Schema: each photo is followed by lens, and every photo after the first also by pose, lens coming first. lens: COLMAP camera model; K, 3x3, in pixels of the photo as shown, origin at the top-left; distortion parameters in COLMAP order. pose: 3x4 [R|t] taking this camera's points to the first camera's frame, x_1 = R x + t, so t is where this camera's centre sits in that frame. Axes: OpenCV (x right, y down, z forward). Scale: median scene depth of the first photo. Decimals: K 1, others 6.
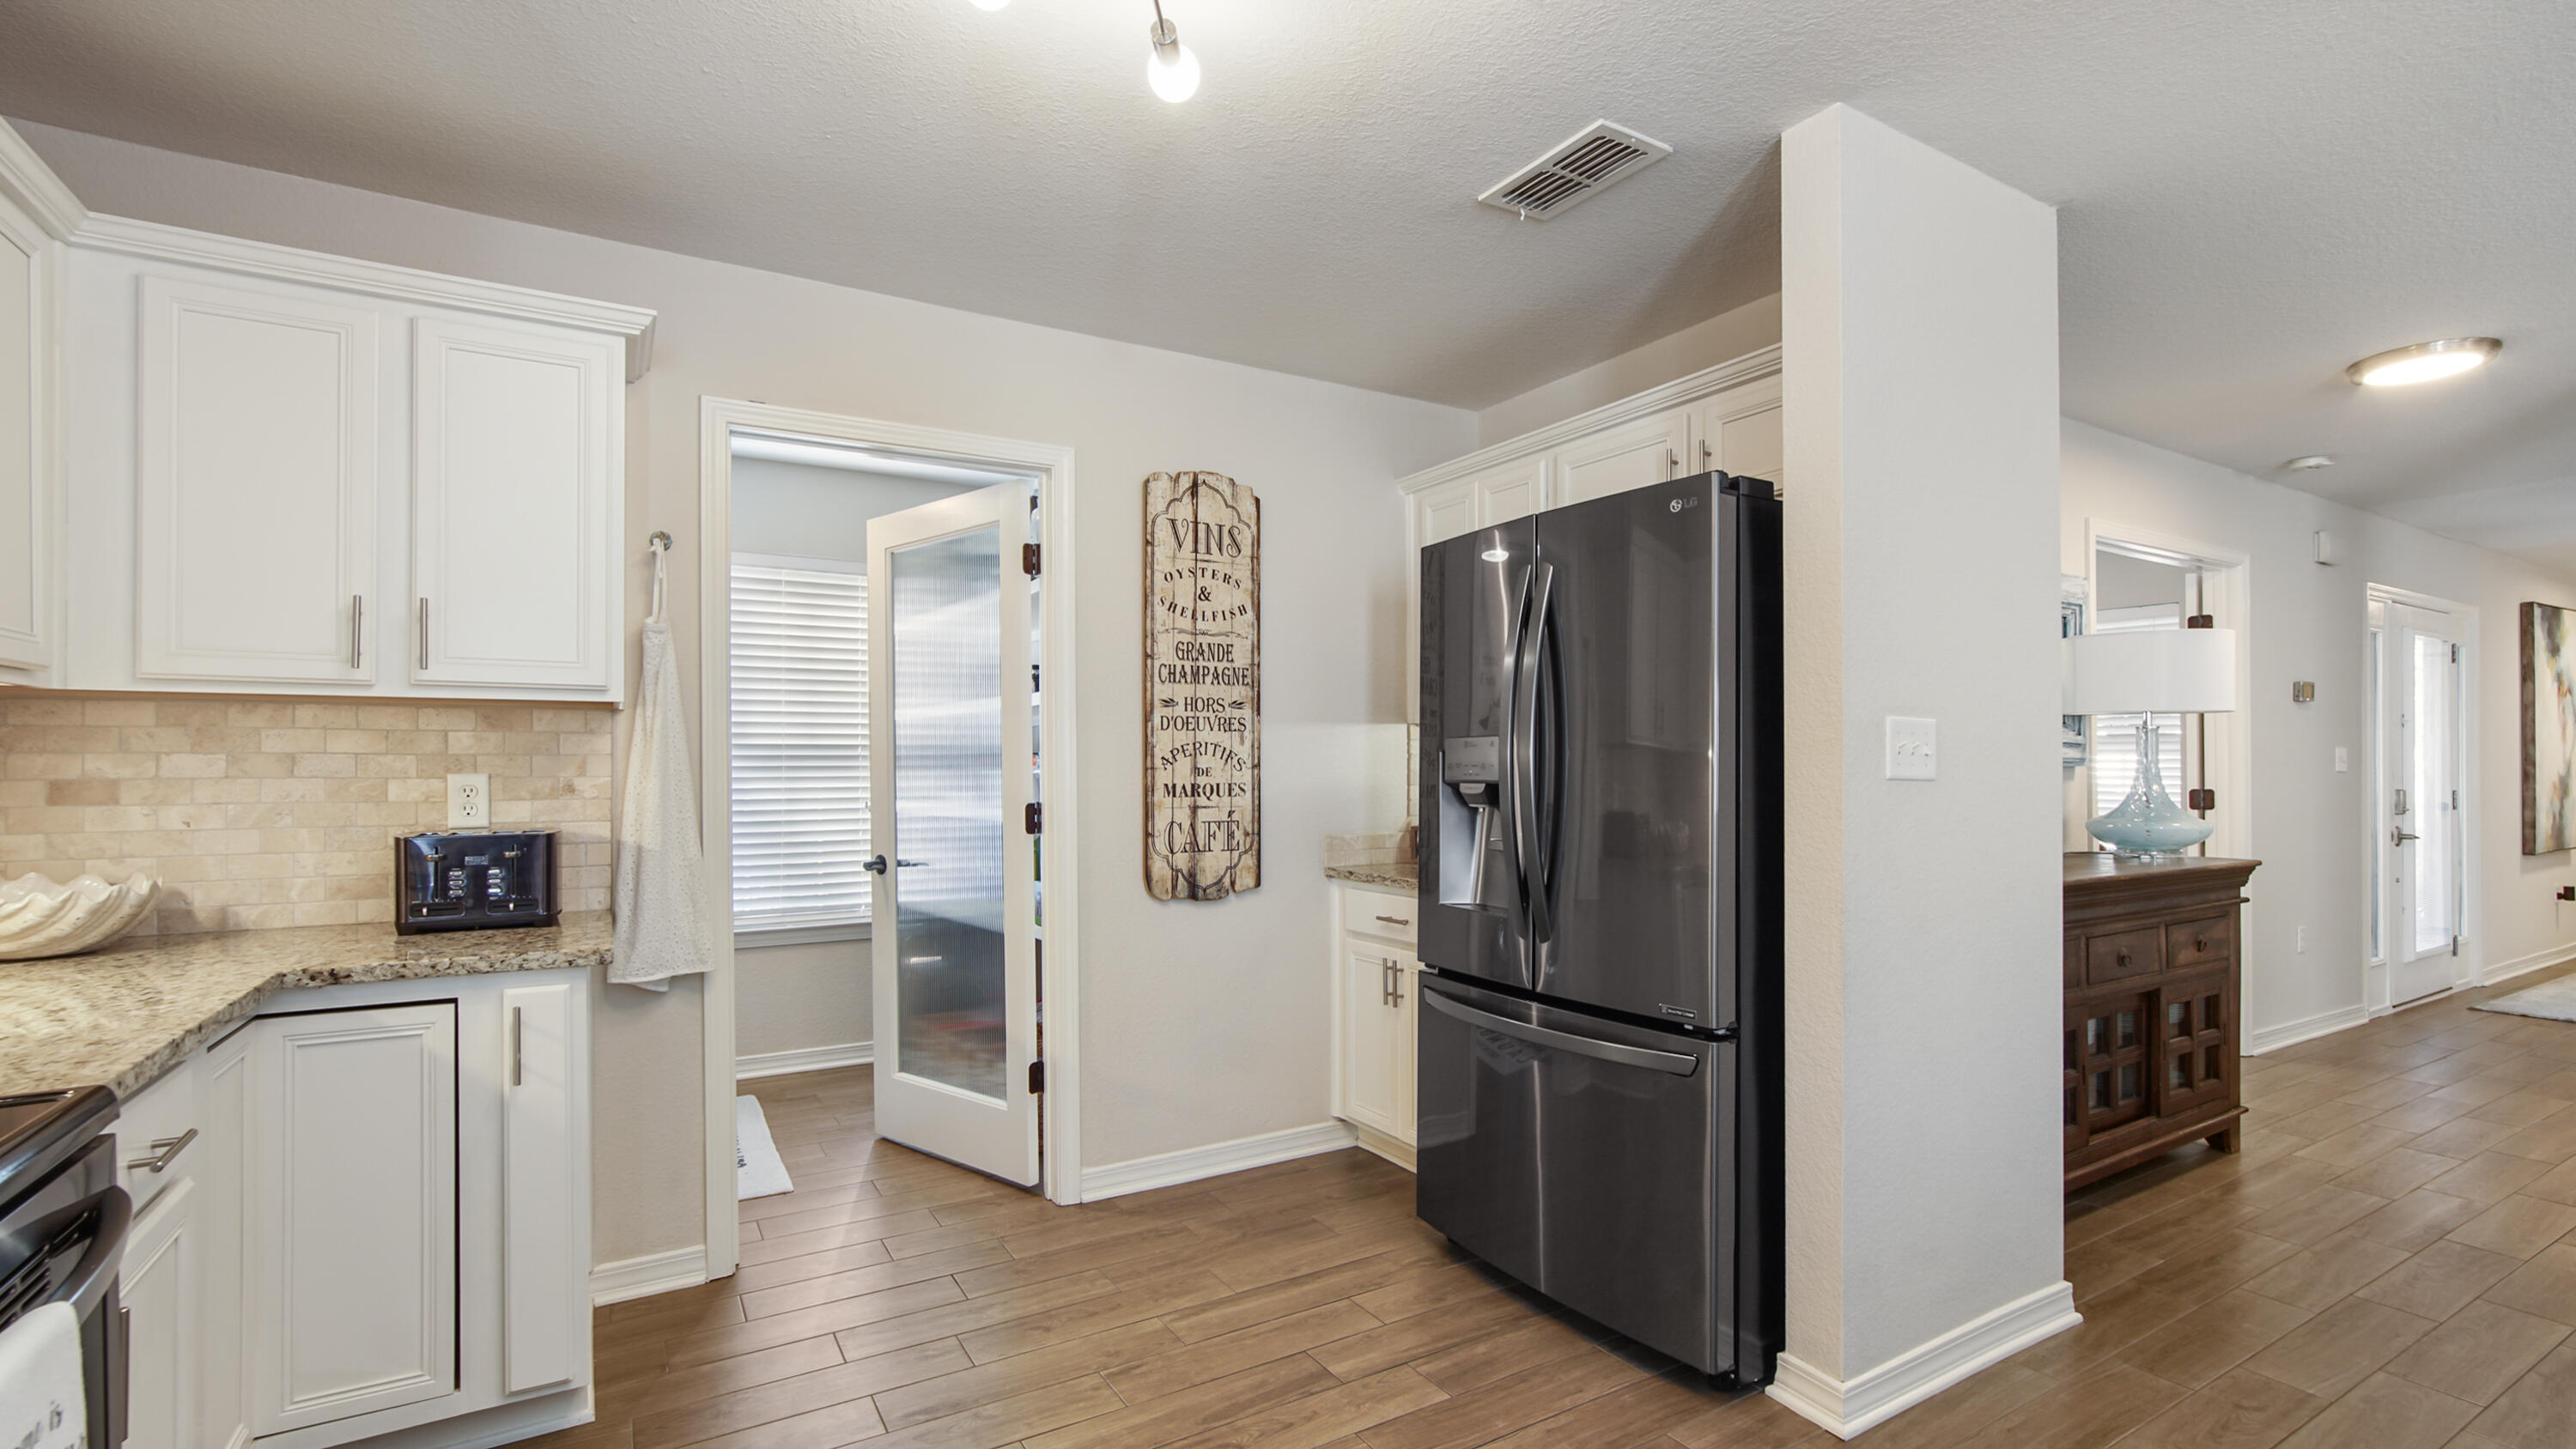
lens RADIAL K [[1138.9, 0, 1279.7], [0, 1138.9, 762.6], [0, 0, 1]] dist [-0.014213, 0.005523]
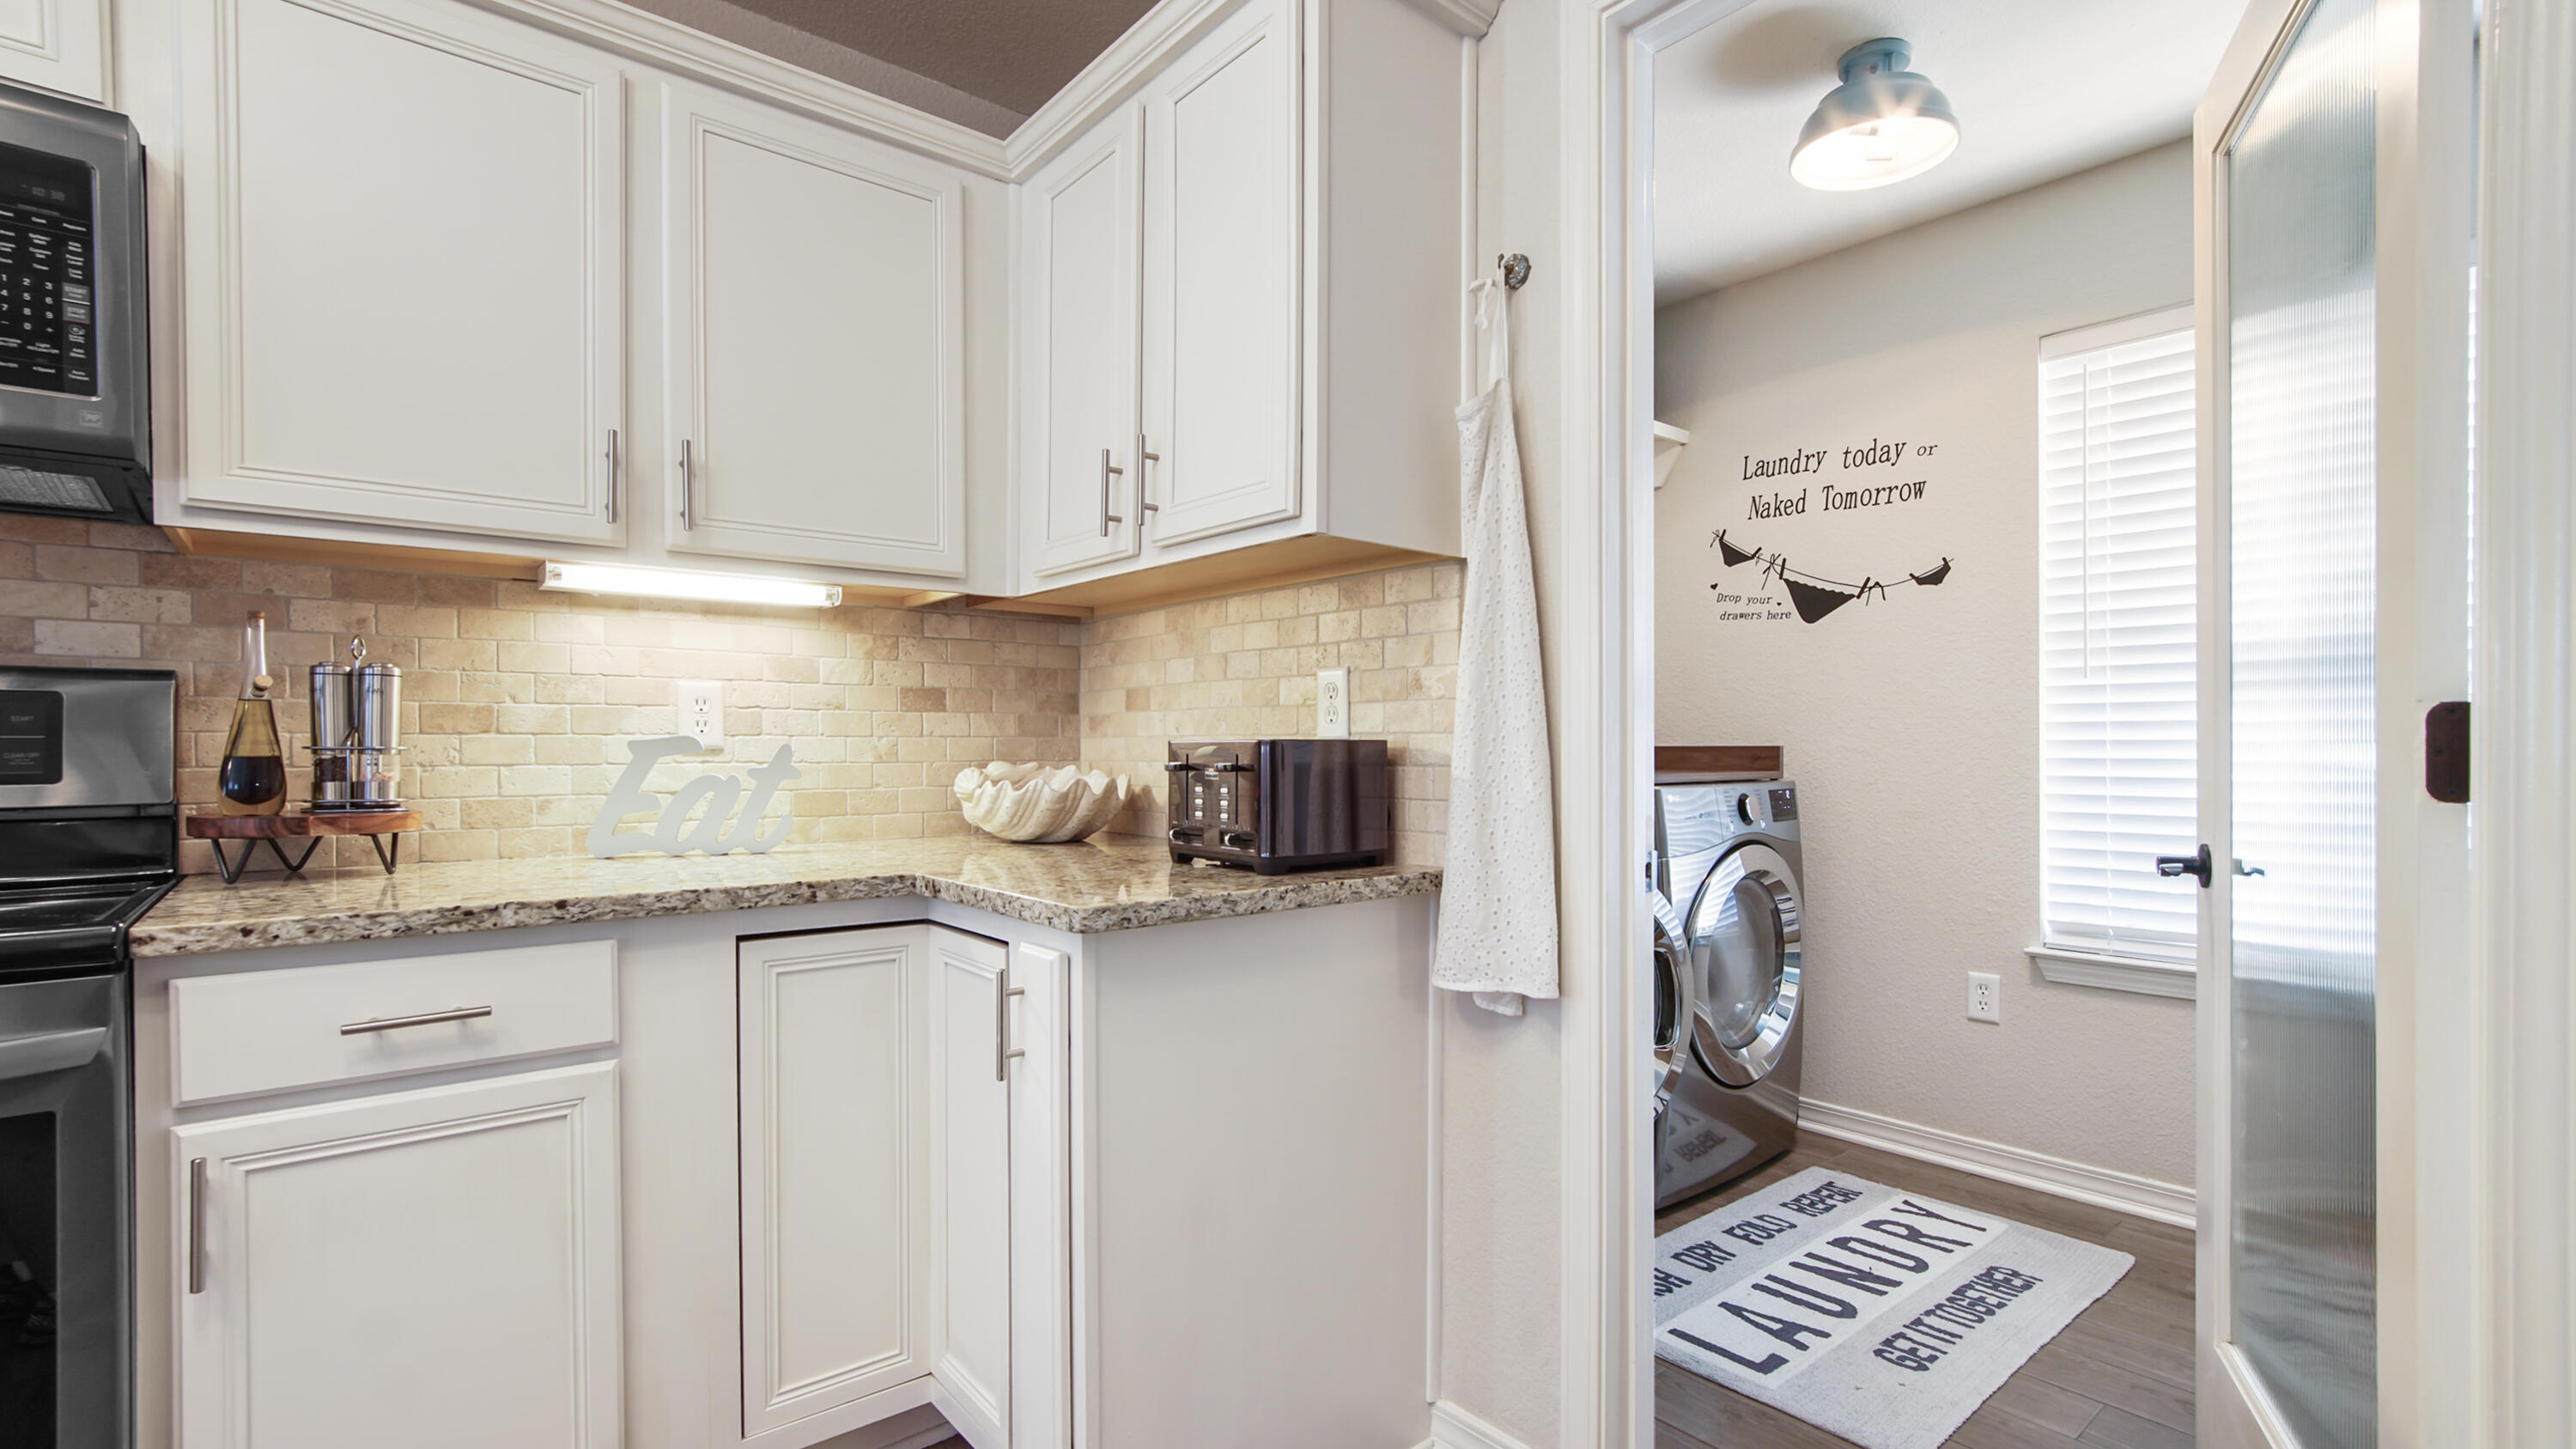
lens RADIAL K [[1139.3, 0, 1289.0], [0, 1139.3, 746.2], [0, 0, 1]] dist [-0.014213, 0.005523]
pose [[0.161222, 0.001521, -0.986917, 0.036467], [0.002311, 0.999995, 0.001919, 0.061334], [0.986915, -0.002590, 0.161218, 0.851102]]
